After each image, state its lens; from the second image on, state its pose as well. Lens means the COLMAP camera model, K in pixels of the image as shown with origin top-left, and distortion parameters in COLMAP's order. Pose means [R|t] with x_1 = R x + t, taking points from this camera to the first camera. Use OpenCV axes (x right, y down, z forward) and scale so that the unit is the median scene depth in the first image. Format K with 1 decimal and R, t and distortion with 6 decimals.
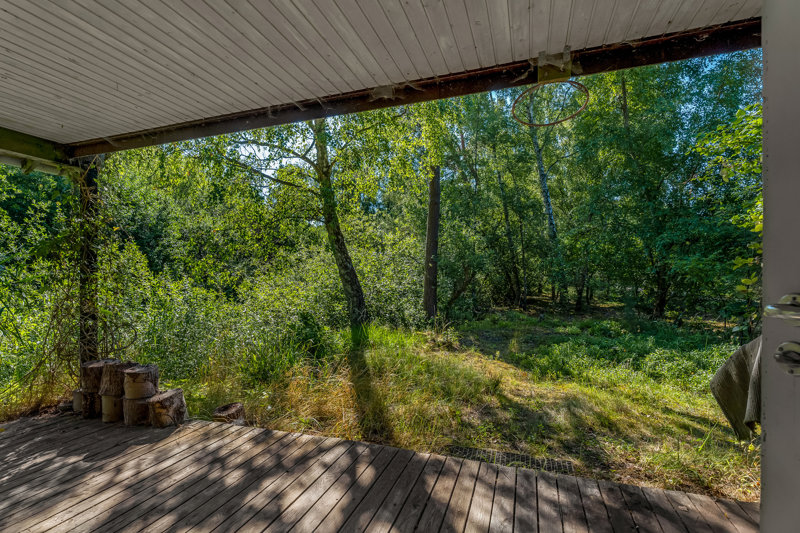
lens RADIAL K [[371.9, 0, 397.2], [0, 371.9, 270.8], [0, 0, 1]] dist [-0.001860, -0.000724]
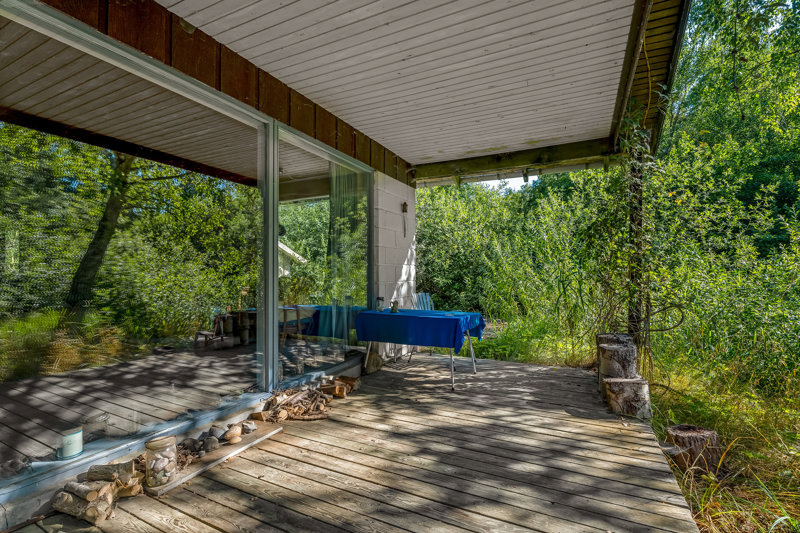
lens RADIAL K [[371.9, 0, 395.6], [0, 371.9, 266.0], [0, 0, 1]] dist [-0.001860, -0.000724]
pose [[-0.128563, -0.017315, -0.991550, 0.413689], [0.022555, 0.999538, -0.020379, 0.079873], [0.991445, -0.024985, -0.128113, 0.711119]]
